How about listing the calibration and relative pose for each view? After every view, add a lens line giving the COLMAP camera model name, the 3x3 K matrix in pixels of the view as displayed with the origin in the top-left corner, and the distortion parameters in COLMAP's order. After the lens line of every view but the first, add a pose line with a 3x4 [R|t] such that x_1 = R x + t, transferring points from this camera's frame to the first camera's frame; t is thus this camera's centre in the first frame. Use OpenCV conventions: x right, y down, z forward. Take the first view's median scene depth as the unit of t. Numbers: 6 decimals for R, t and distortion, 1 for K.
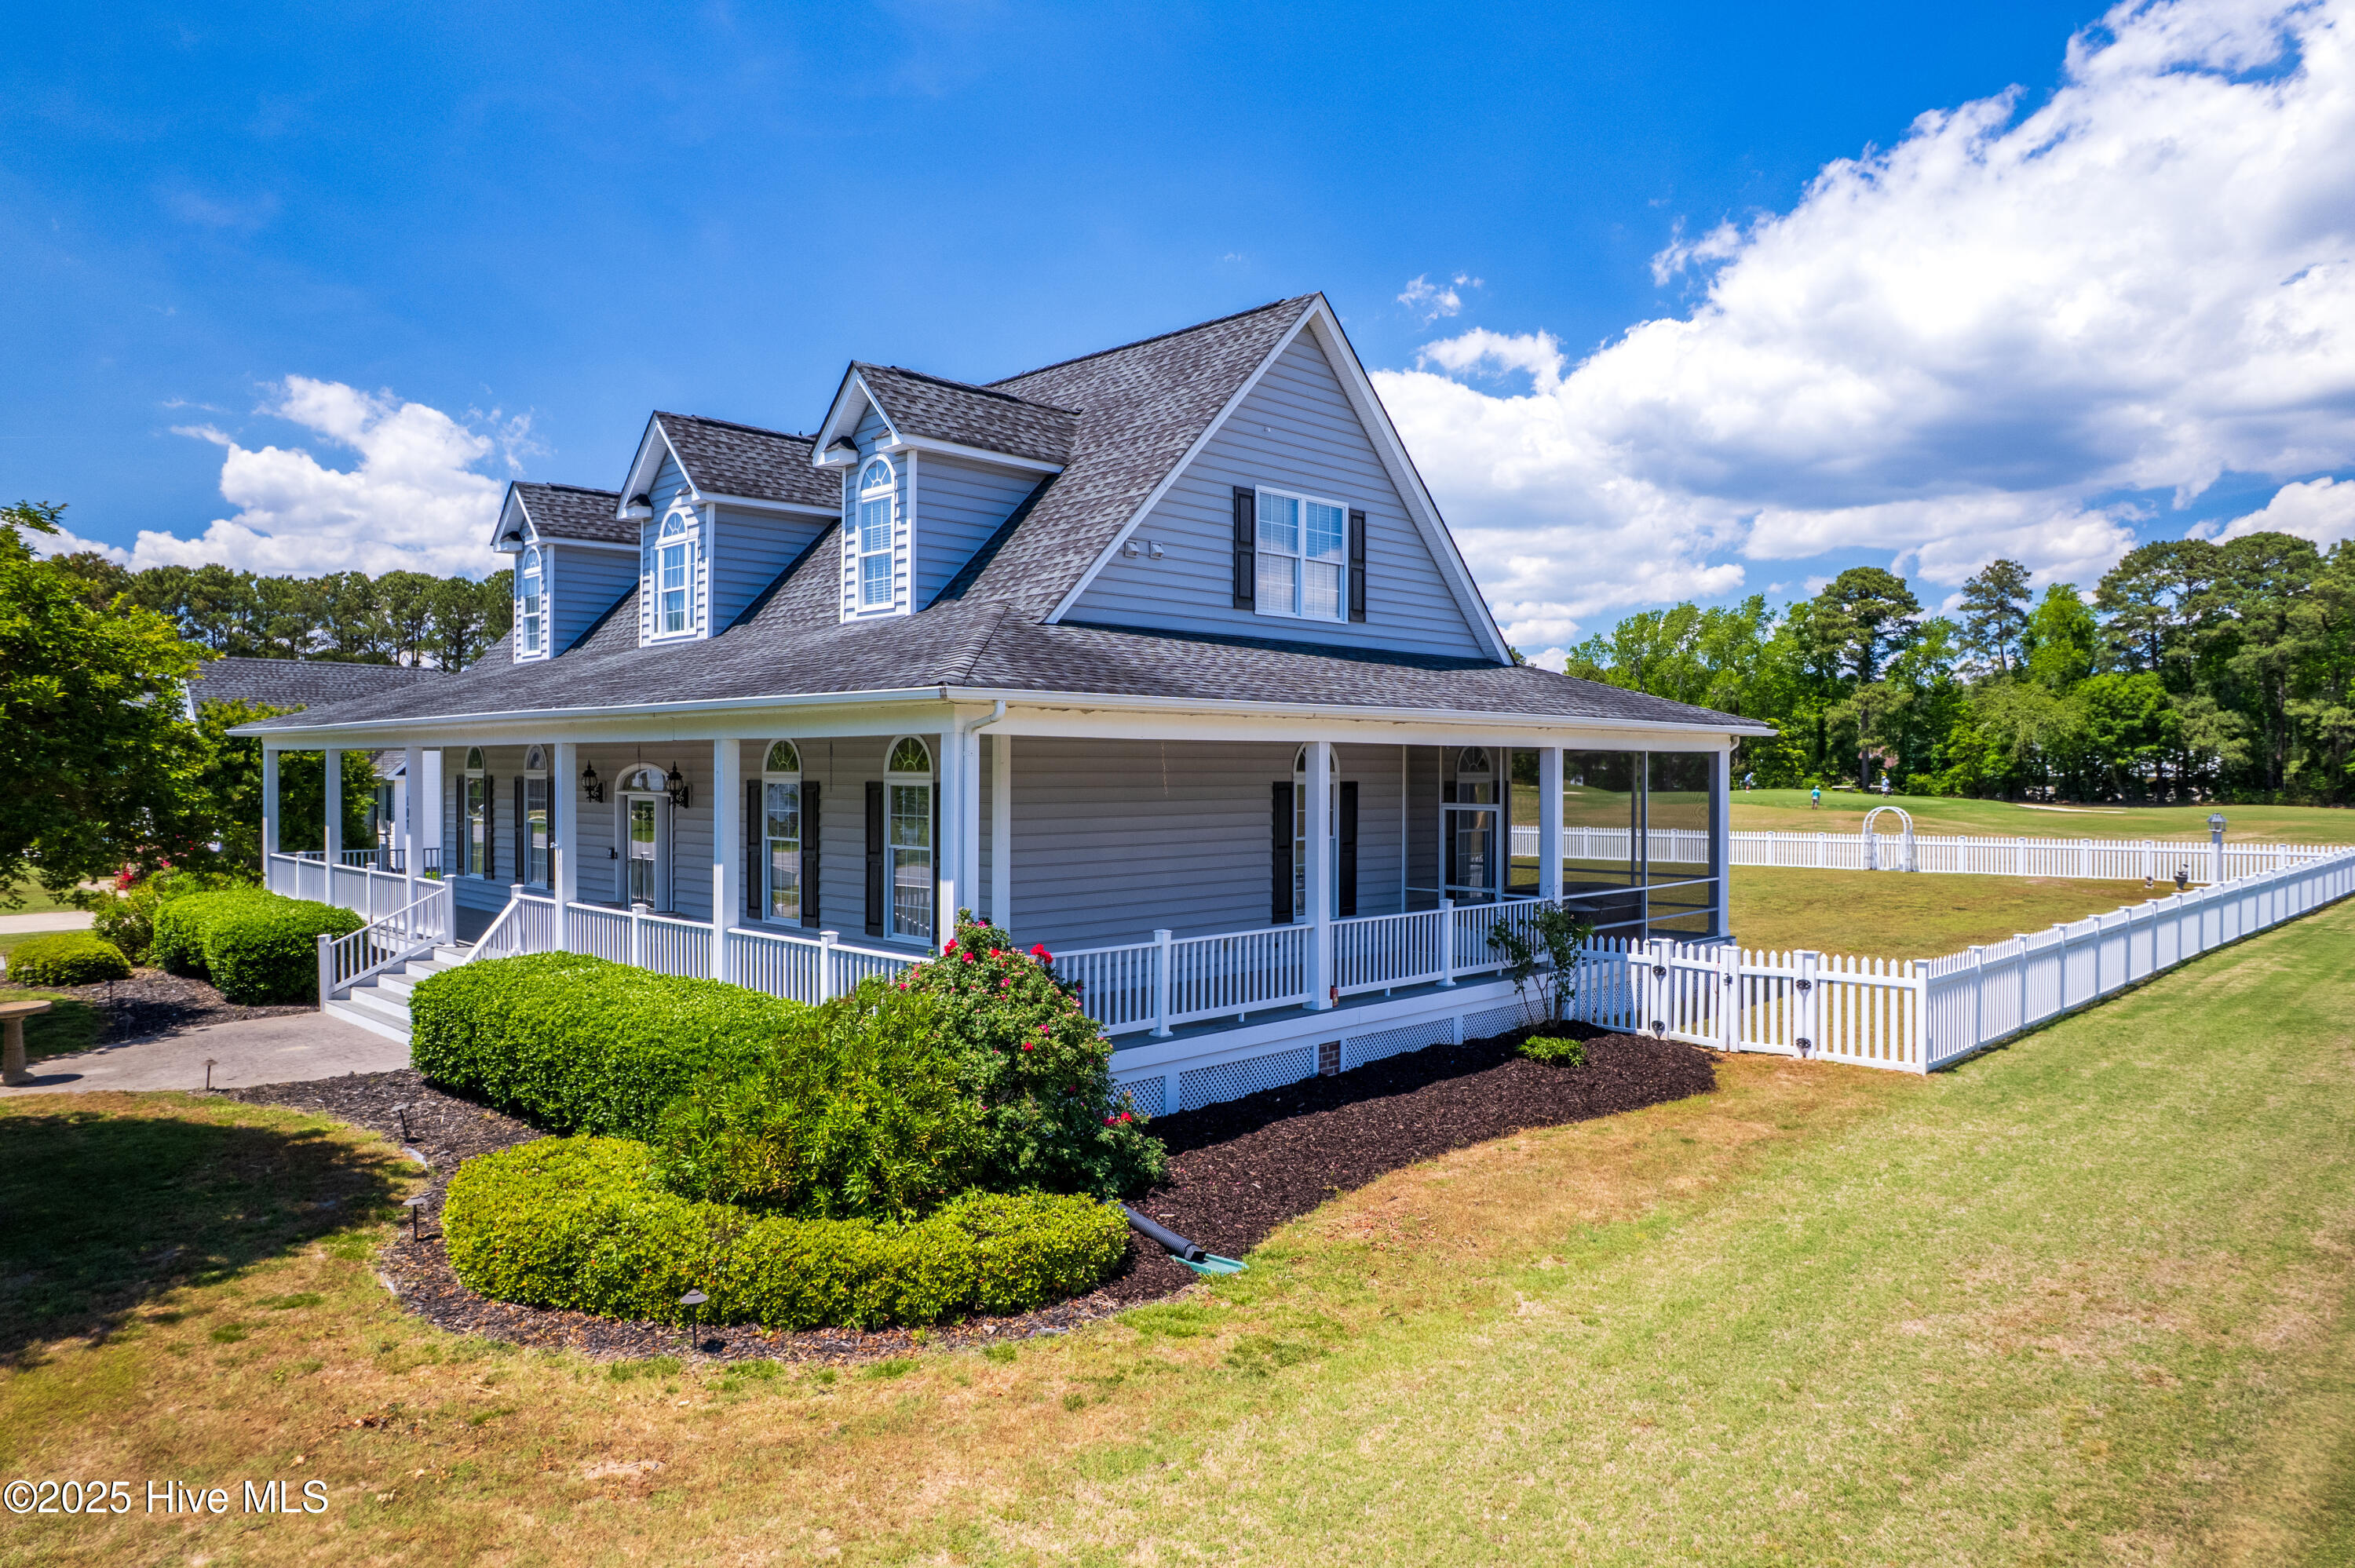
lens RADIAL K [[1507.9, 0, 1172.1], [0, 1507.9, 784.0], [0, 0, 1]] dist [-0.066747, 0.042260]
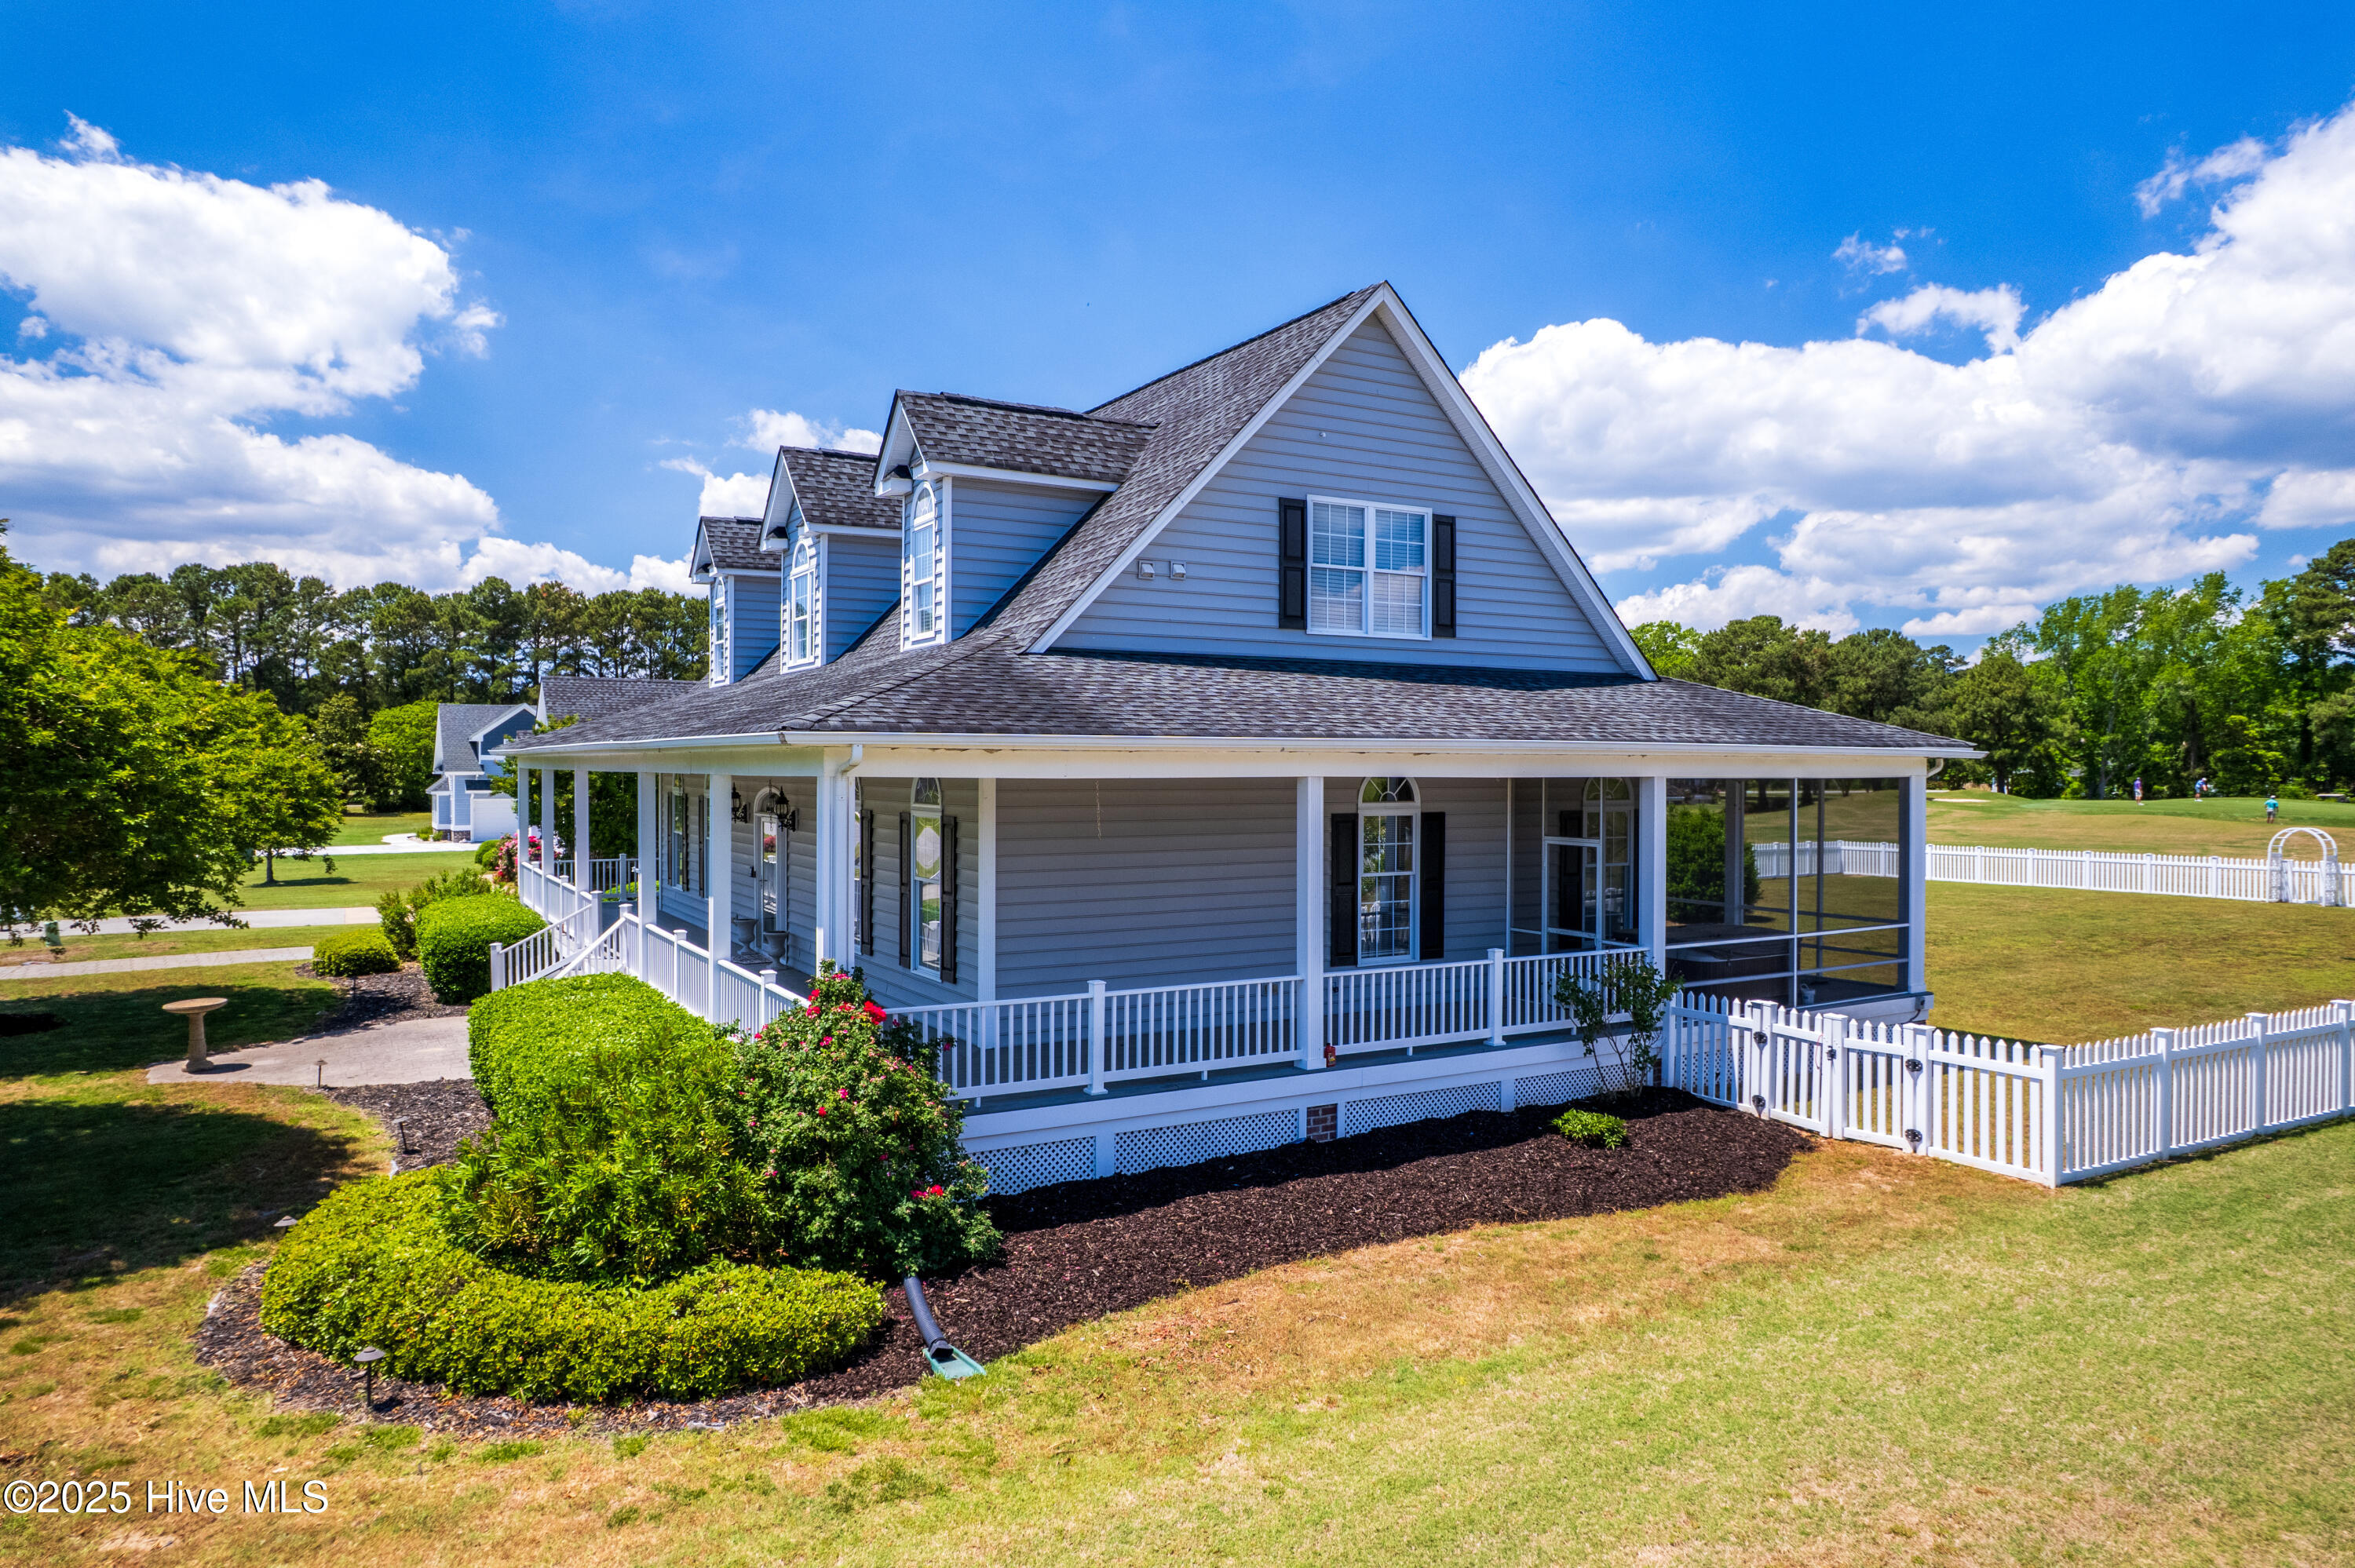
lens RADIAL K [[1504.3, 0, 1175.6], [0, 1504.3, 783.0], [0, 0, 1]] dist [-0.079086, 0.074819]
pose [[0.965814, 0.003554, -0.259211, 0.219117], [-0.003643, 0.999993, 0.000136, -0.020757], [0.259210, 0.000813, 0.965821, 0.084184]]
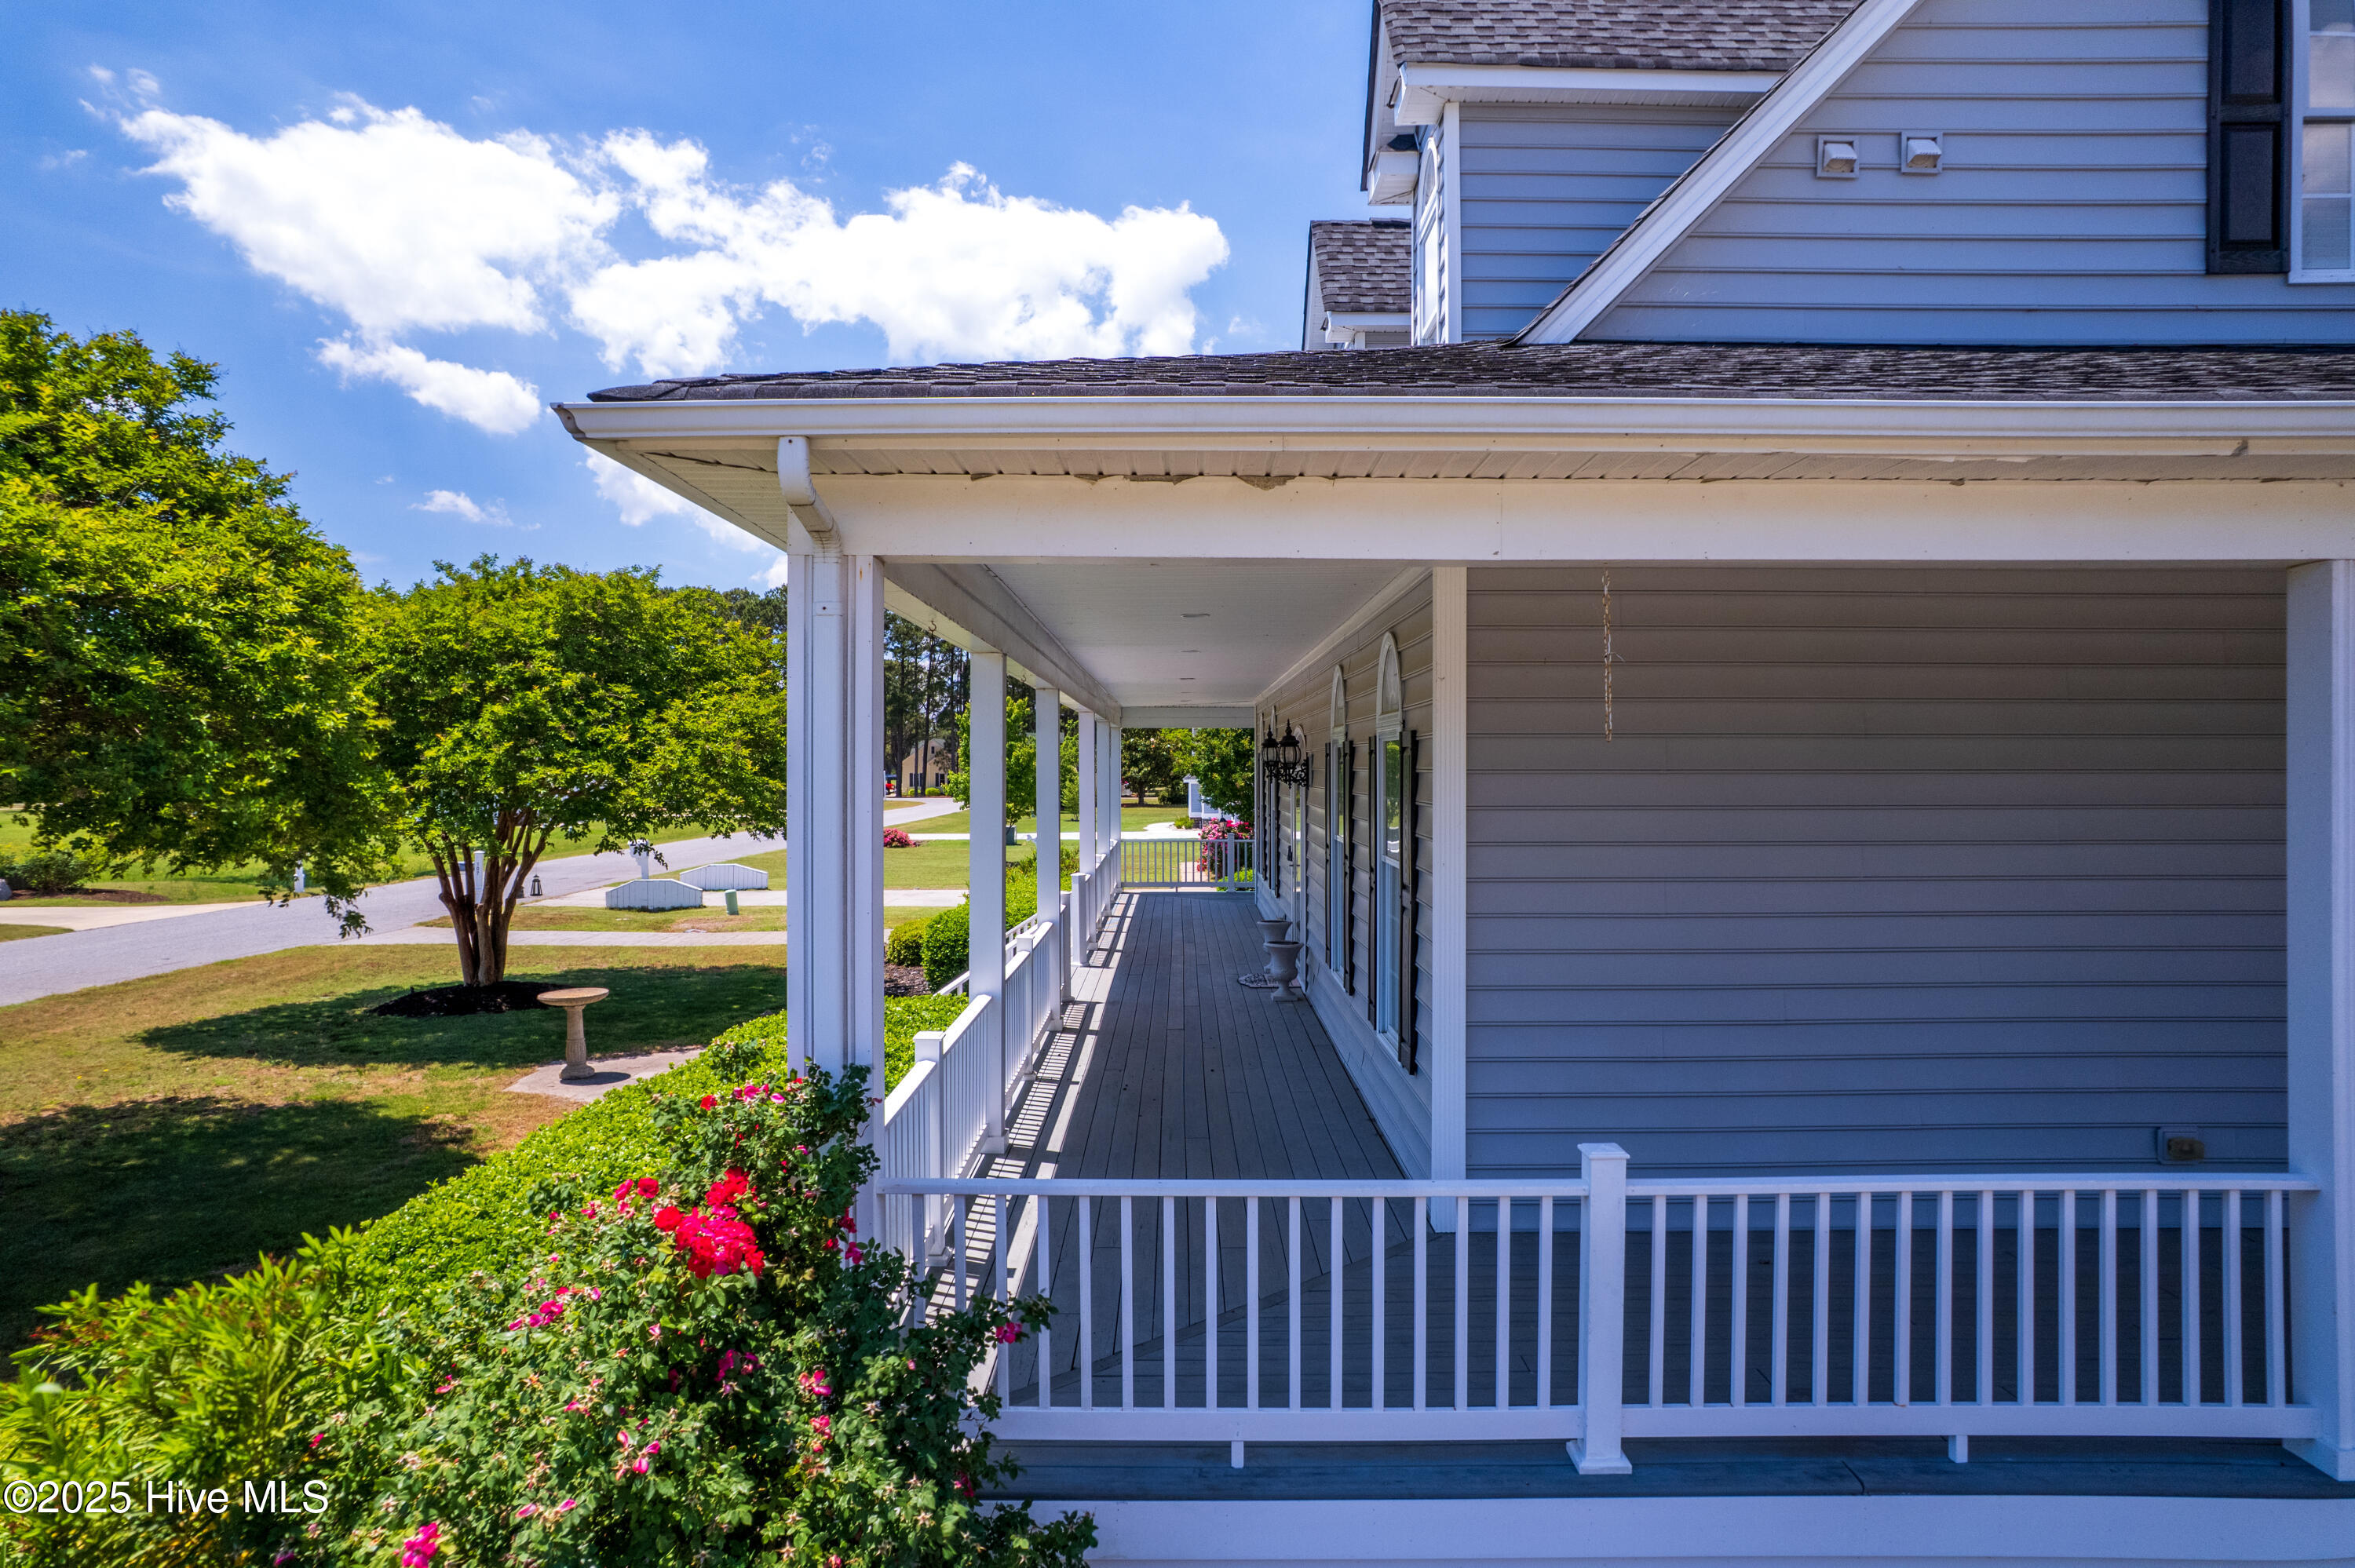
lens RADIAL K [[1504.3, 0, 1175.6], [0, 1504.3, 783.0], [0, 0, 1]] dist [-0.079086, 0.074819]
pose [[0.708900, 0.005137, -0.705291, 0.119819], [-0.005077, 0.999985, 0.002180, 0.013592], [0.705291, 0.002035, 0.708915, 0.545061]]
